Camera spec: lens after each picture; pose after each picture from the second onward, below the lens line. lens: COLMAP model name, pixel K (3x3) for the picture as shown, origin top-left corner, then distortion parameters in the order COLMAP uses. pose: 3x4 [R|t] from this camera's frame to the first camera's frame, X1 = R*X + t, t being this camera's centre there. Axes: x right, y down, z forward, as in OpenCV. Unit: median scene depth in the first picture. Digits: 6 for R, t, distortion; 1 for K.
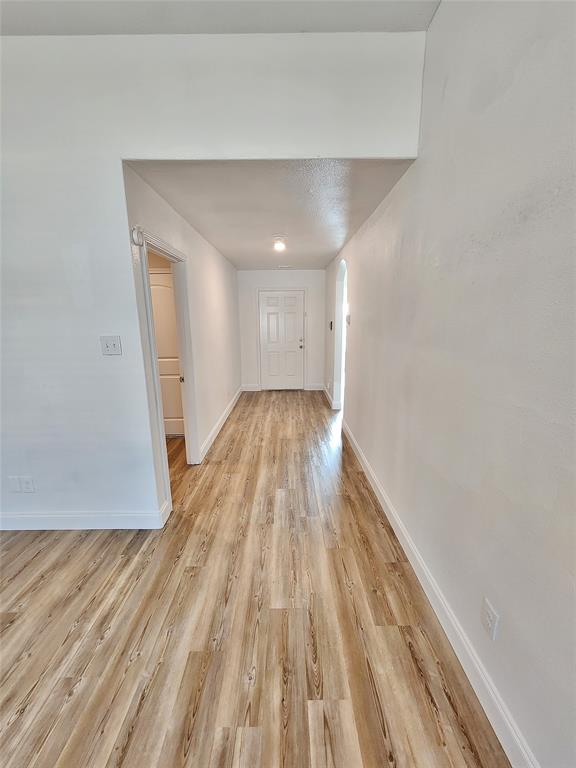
lens RADIAL K [[313.8, 0, 287.9], [0, 313.8, 386.7], [0, 0, 1]] dist [-0.003020, 0.001298]
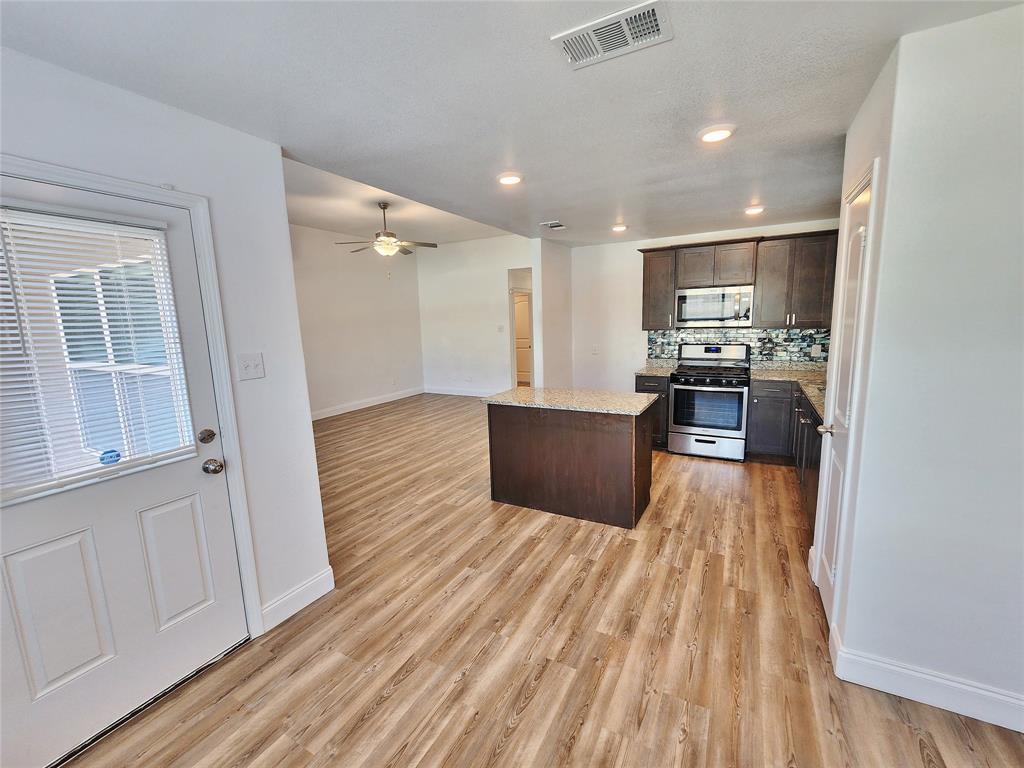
lens RADIAL K [[418.4, 0, 514.5], [0, 418.4, 385.9], [0, 0, 1]] dist [-0.003020, 0.001298]
pose [[0.873891, 0.057581, -0.482700, 1.356625], [-0.080932, 0.996335, -0.027669, 0.462201], [0.479338, 0.063246, 0.875348, -2.154332]]
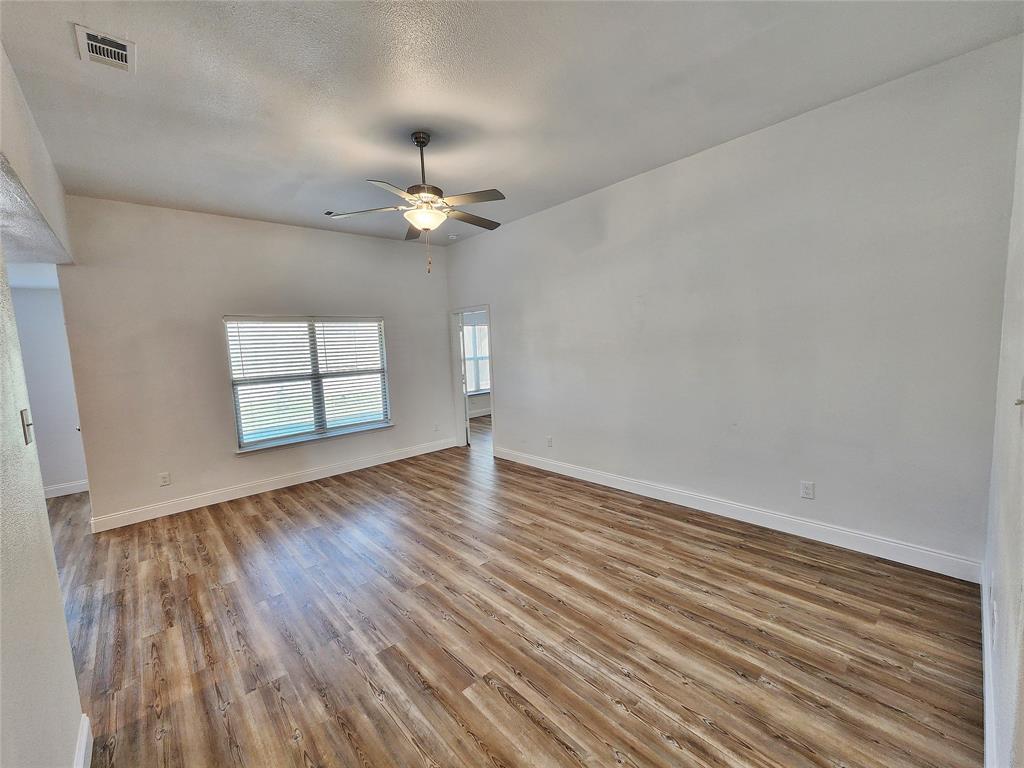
lens RADIAL K [[418.4, 0, 518.3], [0, 418.4, 381.2], [0, 0, 1]] dist [-0.003020, 0.001298]
pose [[-0.738164, 0.102289, -0.666821, 0.215502], [-0.093430, 0.963413, 0.251211, -0.213118], [0.668120, 0.247736, -0.701600, 0.880853]]
